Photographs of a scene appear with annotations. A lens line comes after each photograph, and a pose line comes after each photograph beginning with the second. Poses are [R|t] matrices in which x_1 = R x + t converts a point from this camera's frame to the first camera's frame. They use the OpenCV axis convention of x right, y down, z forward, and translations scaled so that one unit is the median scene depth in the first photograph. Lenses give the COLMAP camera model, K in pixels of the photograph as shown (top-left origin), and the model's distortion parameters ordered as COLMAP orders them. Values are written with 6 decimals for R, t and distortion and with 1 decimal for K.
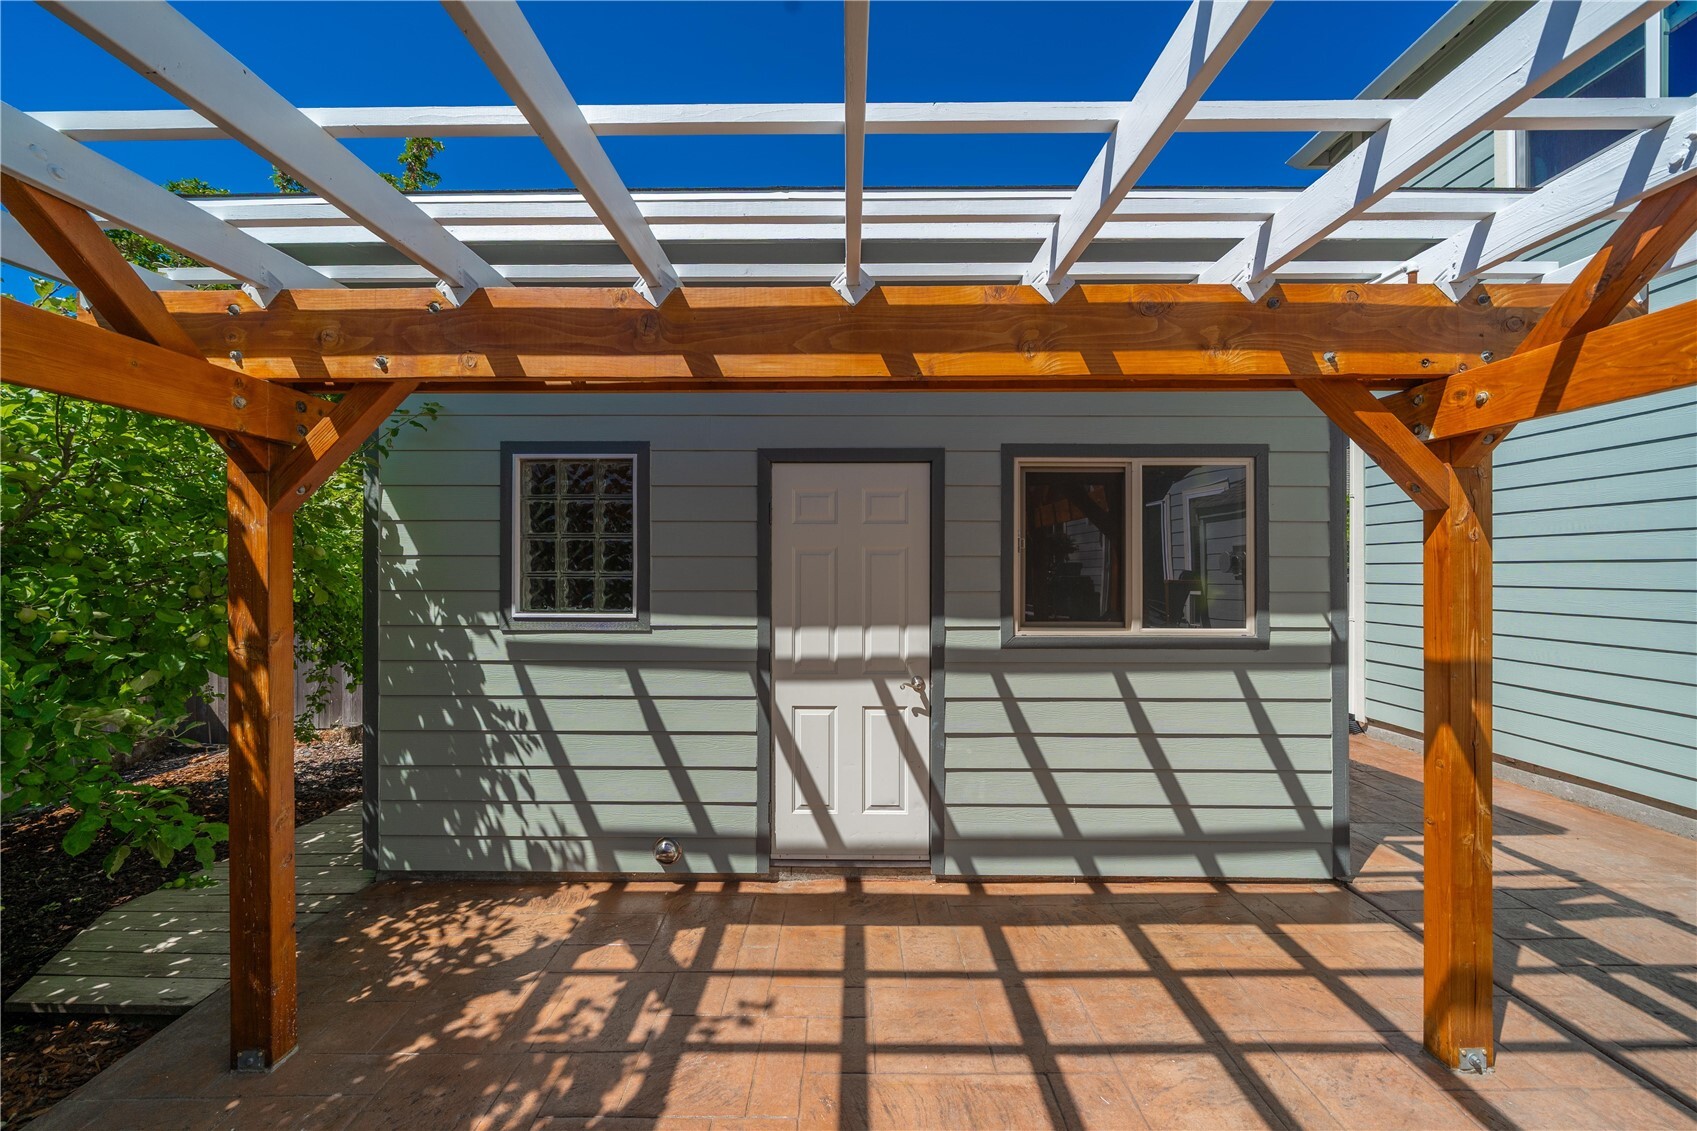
lens RADIAL K [[589.2, 0, 843.5], [0, 589.2, 559.9], [0, 0, 1]] dist [-0.005654, -0.000162]
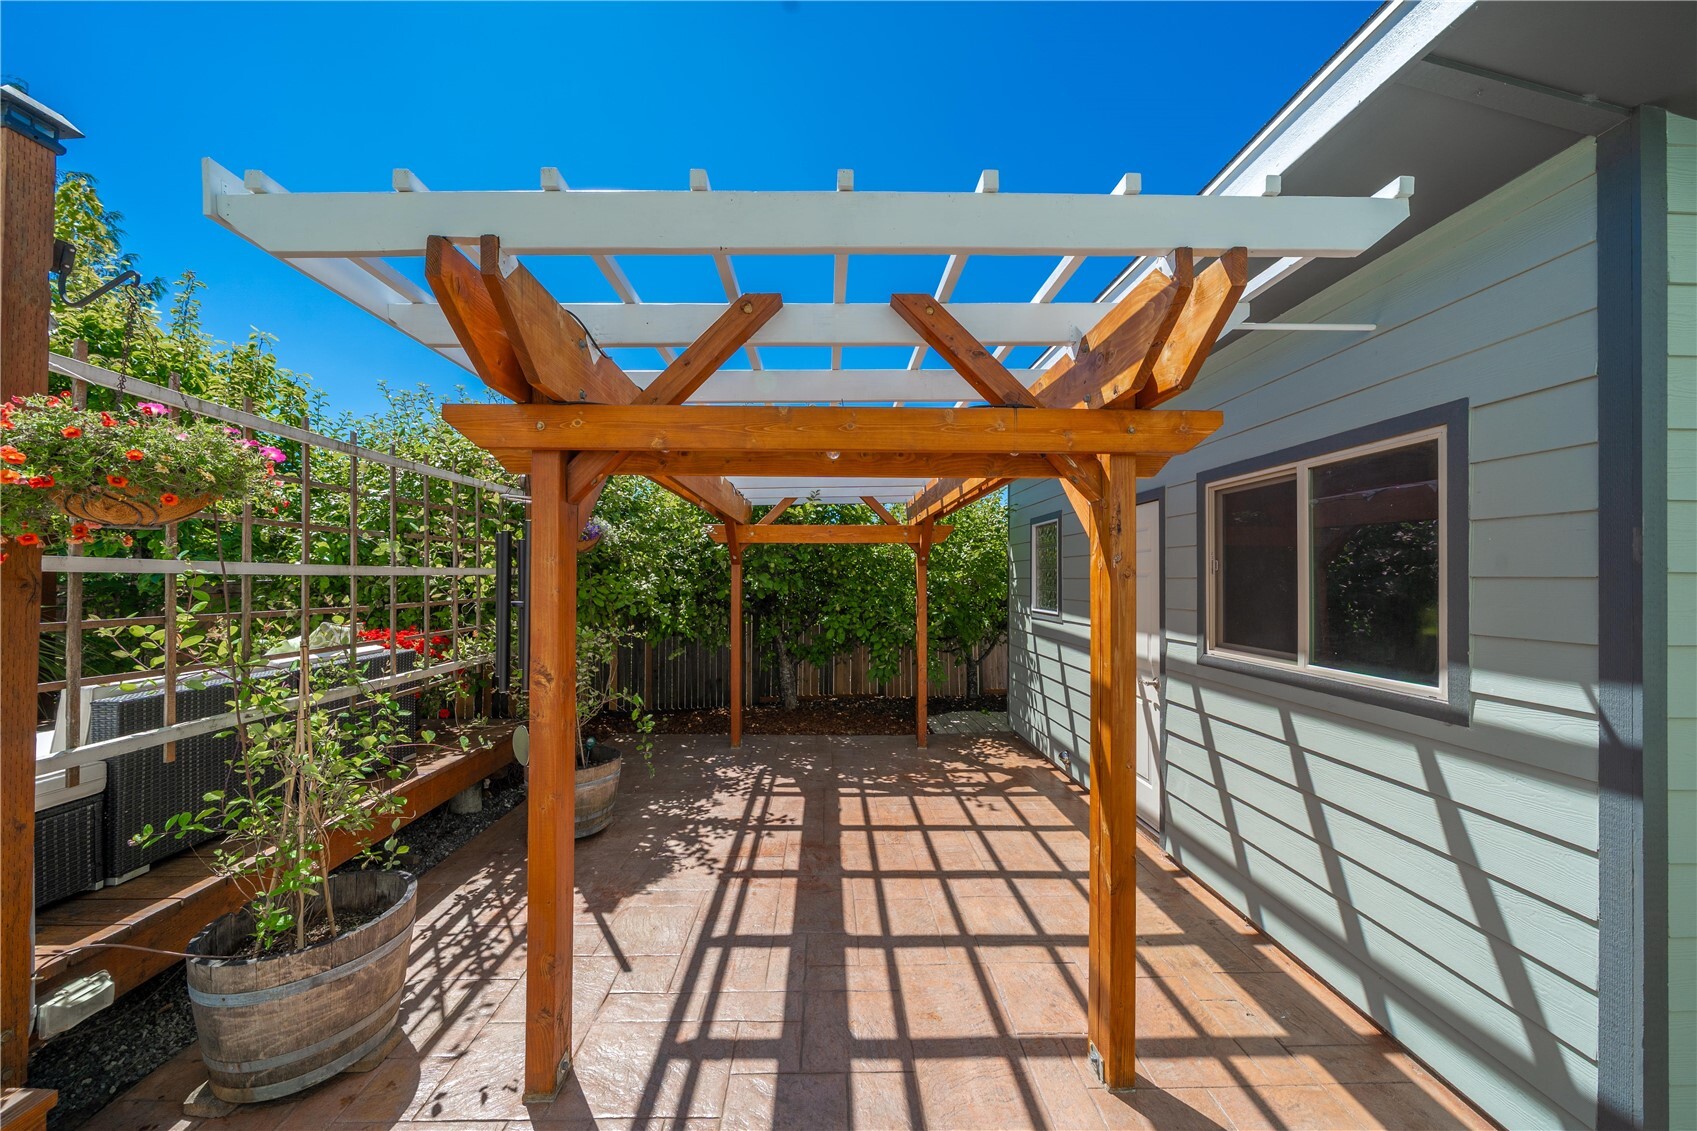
lens RADIAL K [[589.2, 0, 840.8], [0, 589.2, 575.2], [0, 0, 1]] dist [-0.005654, -0.000162]
pose [[0.033753, -0.006386, -0.999410, 1.321231], [-0.004378, 0.999969, -0.006537, -0.001379], [0.999421, 0.004596, 0.033724, 0.314032]]
